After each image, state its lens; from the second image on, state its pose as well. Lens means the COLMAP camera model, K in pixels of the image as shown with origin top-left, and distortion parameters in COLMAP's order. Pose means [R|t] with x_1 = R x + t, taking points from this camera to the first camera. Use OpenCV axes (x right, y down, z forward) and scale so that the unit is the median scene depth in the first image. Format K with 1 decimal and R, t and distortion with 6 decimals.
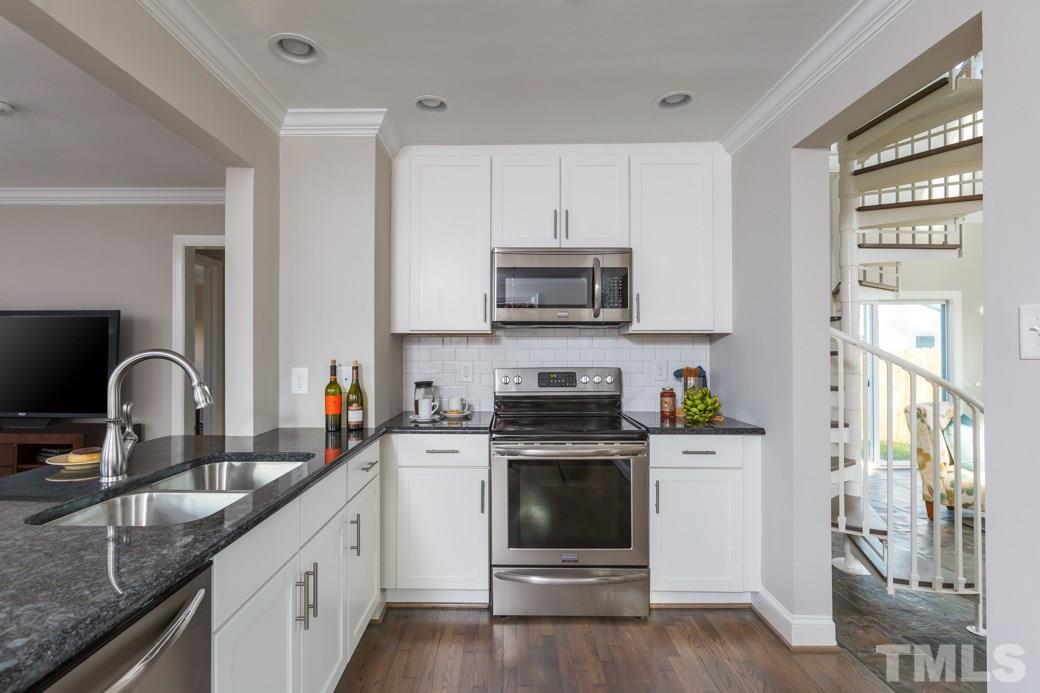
lens RADIAL K [[481.6, 0, 488.6], [0, 481.6, 347.2], [0, 0, 1]] dist [0.000961, 0.000180]
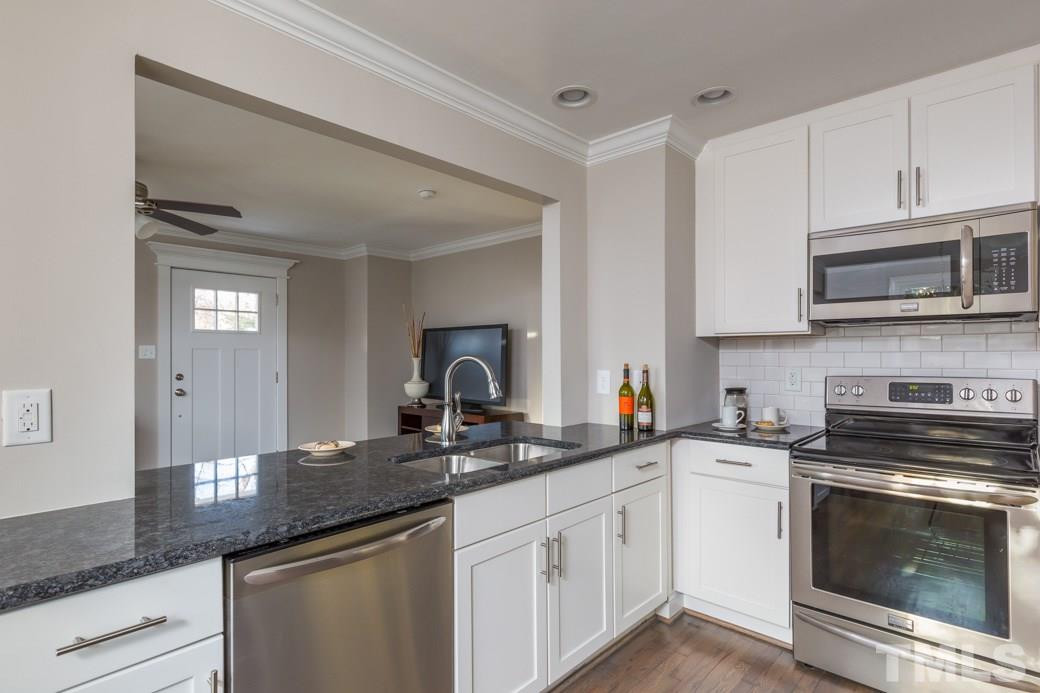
lens RADIAL K [[507.1, 0, 522.7], [0, 507.1, 352.8], [0, 0, 1]] dist [0.000936, 0.000330]
pose [[0.757149, -0.004334, -0.653227, 0.233607], [0.007801, 0.999967, 0.002407, -0.002367], [0.653195, -0.006918, 0.757158, -0.008891]]
